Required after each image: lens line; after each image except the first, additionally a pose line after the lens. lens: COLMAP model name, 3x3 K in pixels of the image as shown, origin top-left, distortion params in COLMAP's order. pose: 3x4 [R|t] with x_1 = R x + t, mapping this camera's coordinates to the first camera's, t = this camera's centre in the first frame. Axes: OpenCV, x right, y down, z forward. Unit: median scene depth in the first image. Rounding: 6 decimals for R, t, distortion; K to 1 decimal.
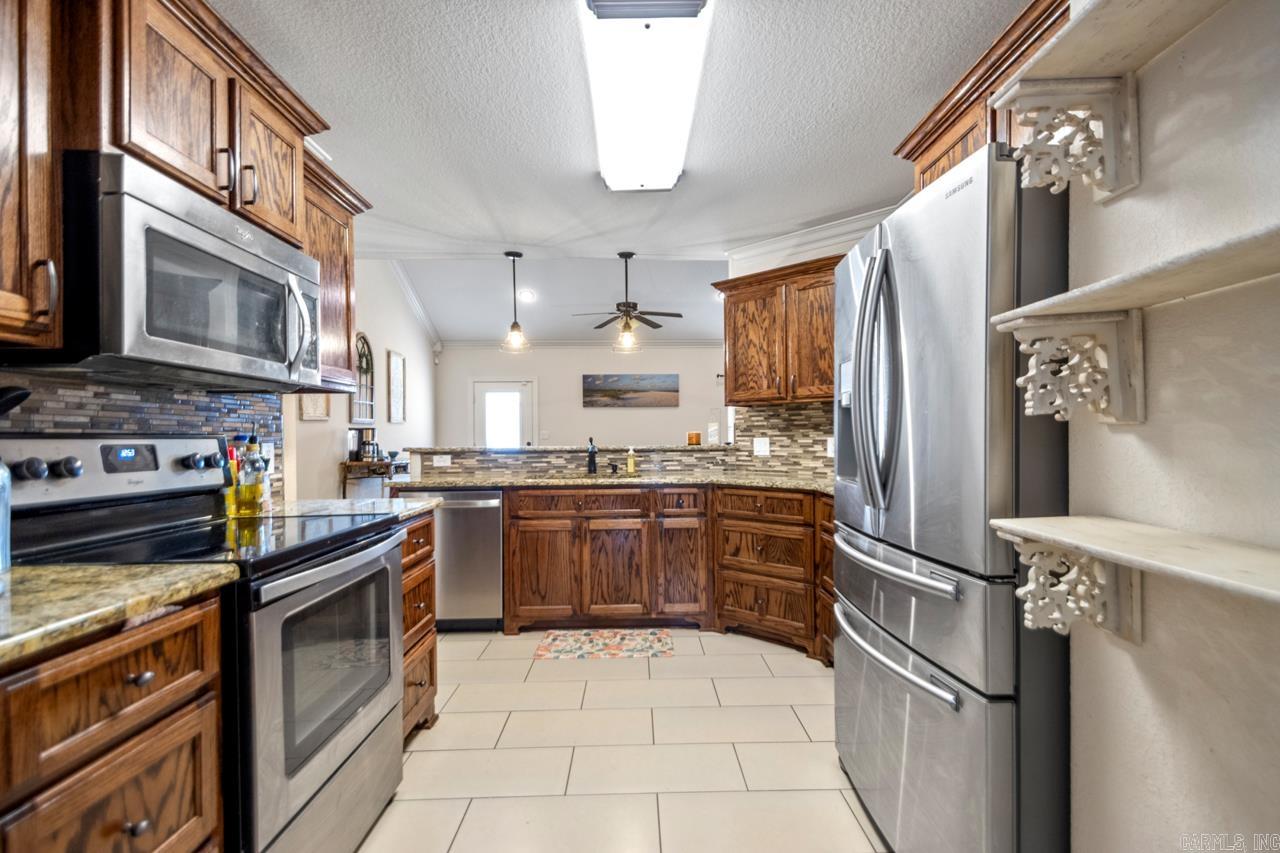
lens RADIAL K [[587.8, 0, 649.4], [0, 587.8, 438.2], [0, 0, 1]] dist [0.035075, -0.017192]
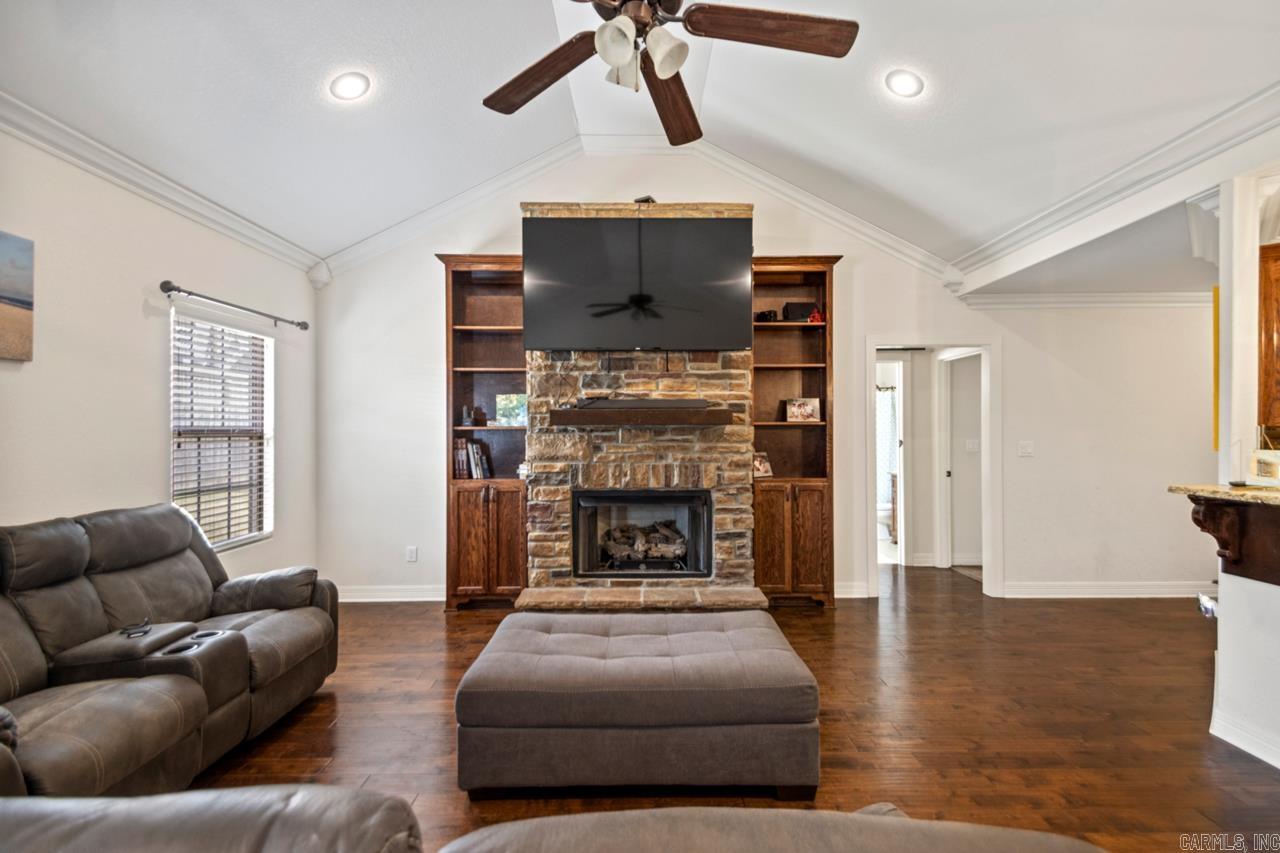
lens RADIAL K [[587.8, 0, 646.9], [0, 587.8, 428.0], [0, 0, 1]] dist [0.035075, -0.017192]
pose [[0.013196, 0.013956, 0.999816, -0.578343], [0.005928, 0.999884, -0.014035, -0.051681], [-0.999895, 0.006112, 0.013112, 1.925064]]
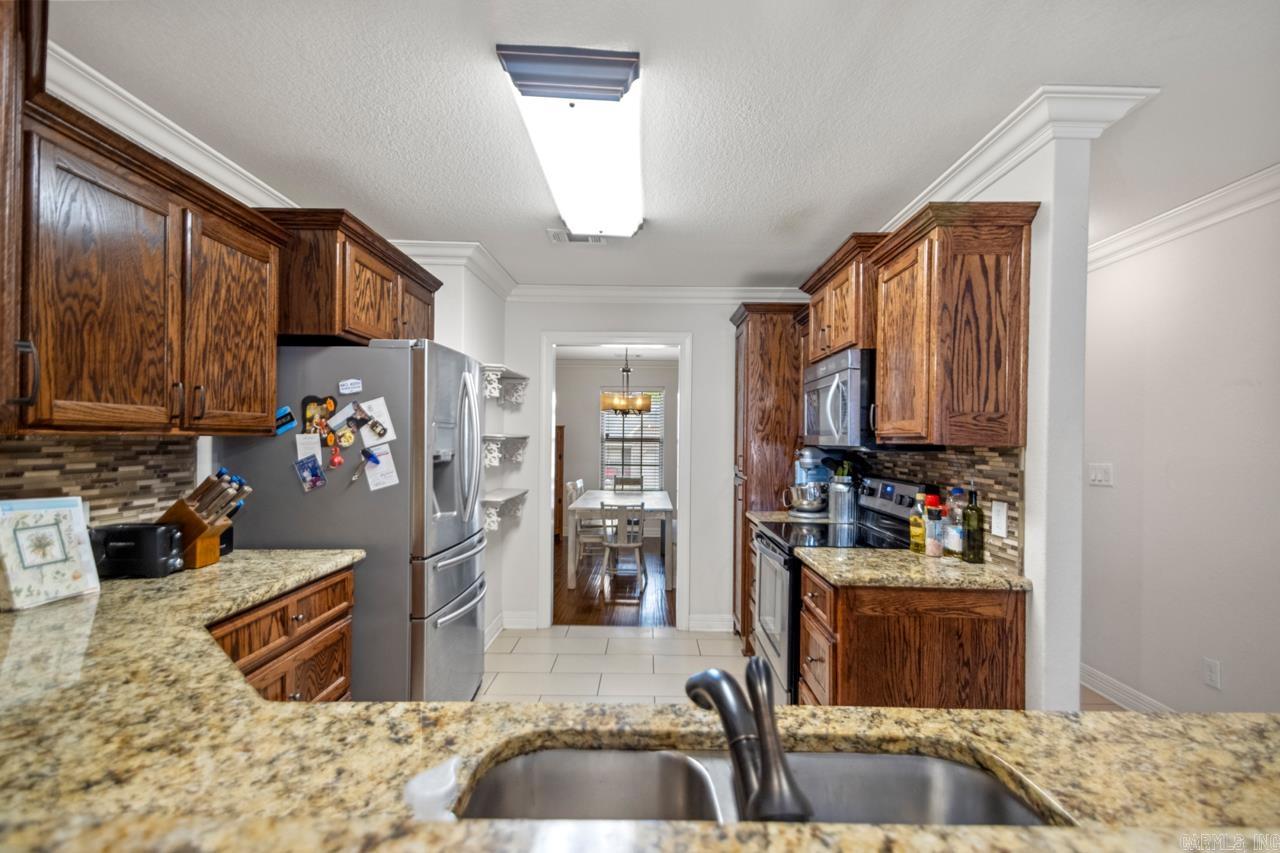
lens RADIAL K [[587.8, 0, 647.7], [0, 587.8, 436.0], [0, 0, 1]] dist [0.035075, -0.017192]
pose [[-0.999615, -0.001943, 0.027694, -0.086572], [-0.001958, 0.999998, -0.000535, -0.060193], [-0.027693, -0.000589, -0.999616, 1.274296]]
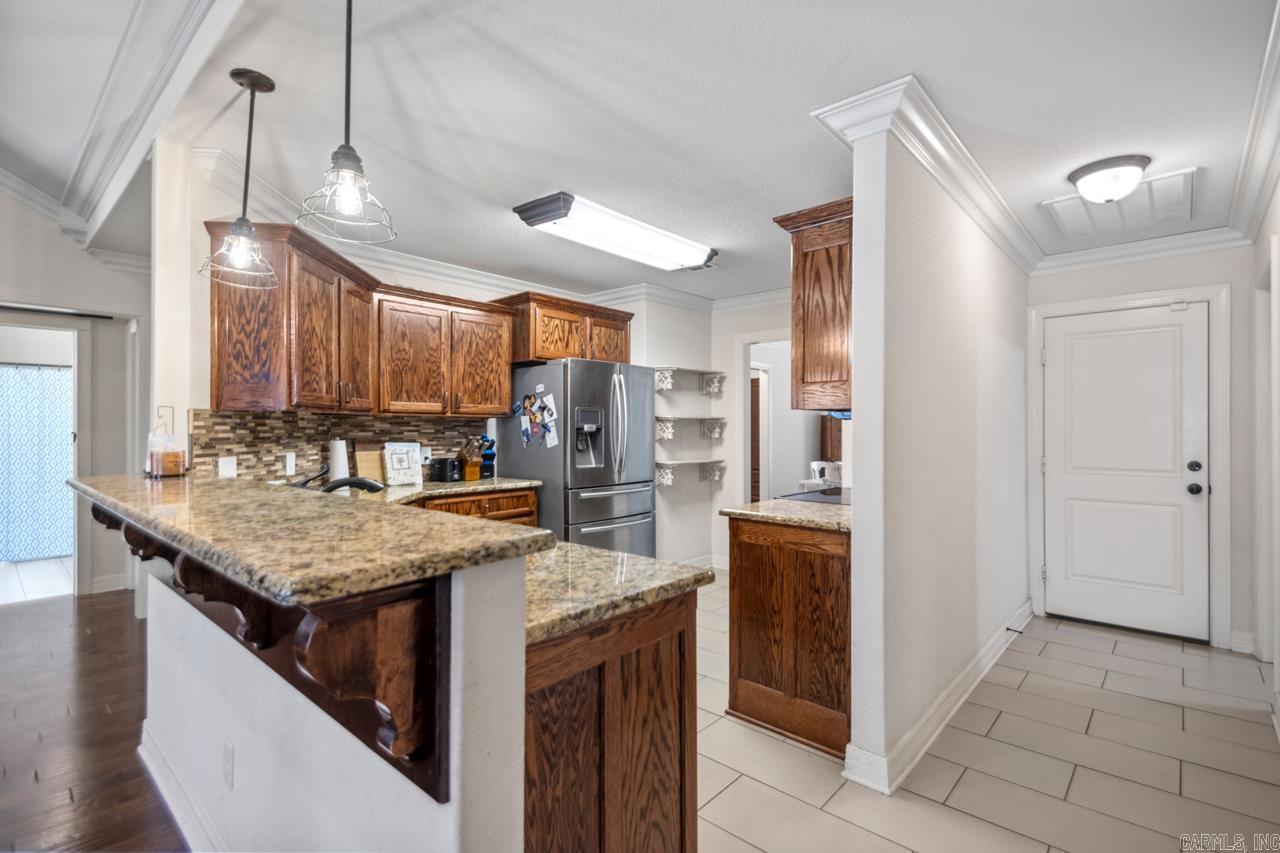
lens RADIAL K [[587.8, 0, 652.1], [0, 587.8, 424.5], [0, 0, 1]] dist [0.035075, -0.017192]
pose [[-0.735475, 0.014273, 0.677402, -0.699108], [0.009500, 0.999897, -0.010754, -0.028922], [-0.677486, -0.001474, -0.735535, 1.325002]]
